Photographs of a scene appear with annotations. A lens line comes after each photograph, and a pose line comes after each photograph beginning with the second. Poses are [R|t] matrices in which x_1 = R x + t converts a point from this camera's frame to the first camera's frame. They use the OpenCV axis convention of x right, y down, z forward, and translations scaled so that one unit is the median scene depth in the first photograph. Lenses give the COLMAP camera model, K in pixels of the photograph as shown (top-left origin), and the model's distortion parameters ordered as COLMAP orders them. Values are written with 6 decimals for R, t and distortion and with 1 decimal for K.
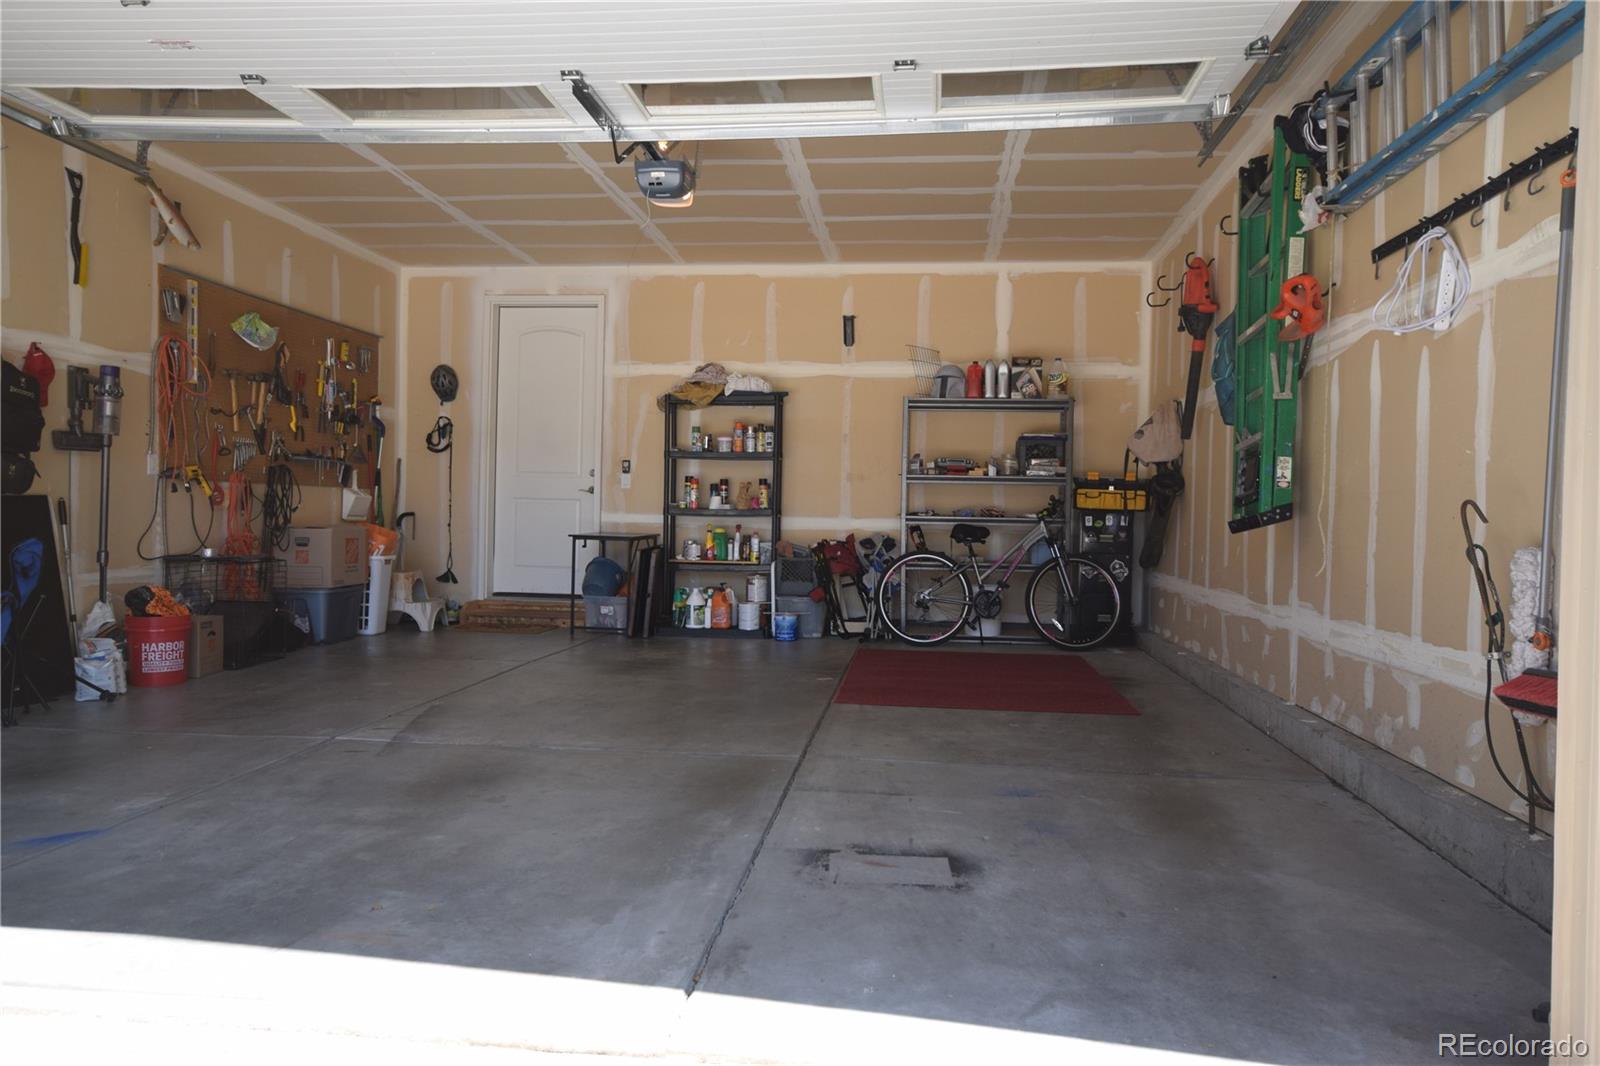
lens RADIAL K [[1086.1, 0, 804.2], [0, 1086.1, 540.5], [0, 0, 1]] dist [0.005043, 0.025171]
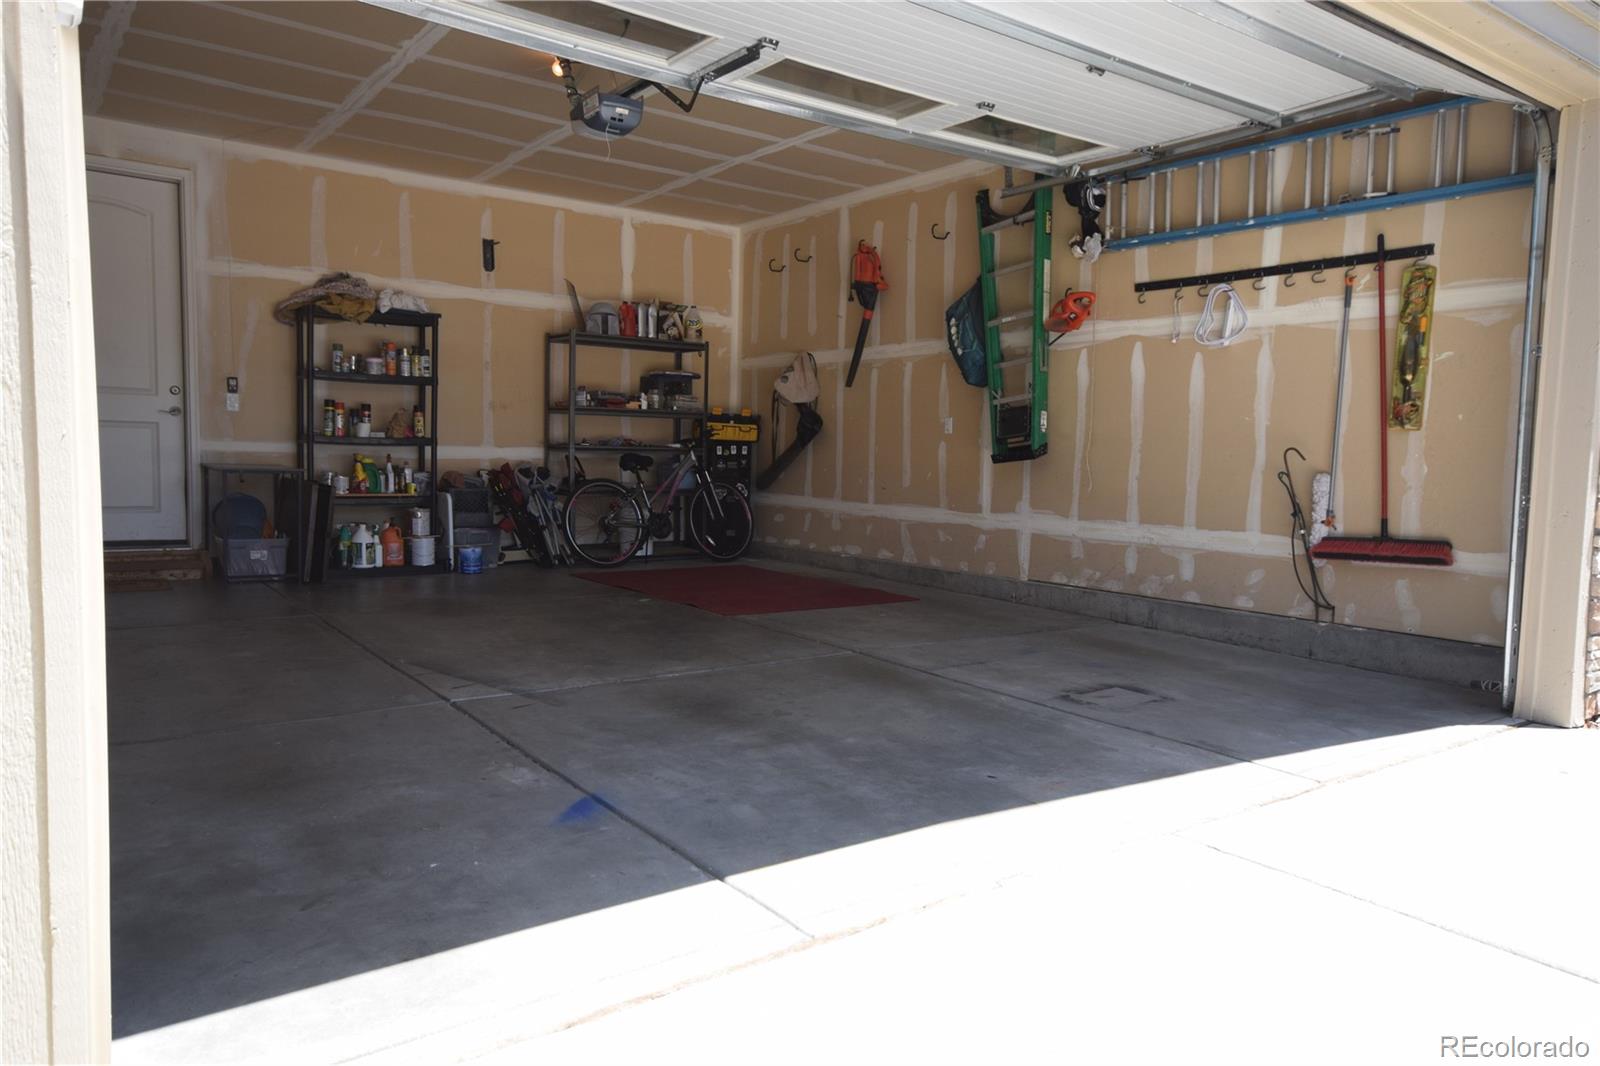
lens RADIAL K [[1086.1, 0, 804.2], [0, 1086.1, 540.5], [0, 0, 1]] dist [0.005043, 0.025171]
pose [[0.732141, -0.057949, 0.678683, -0.457878], [0.007321, 0.996986, 0.077230, -0.010720], [-0.681114, -0.051575, 0.730359, 0.081676]]
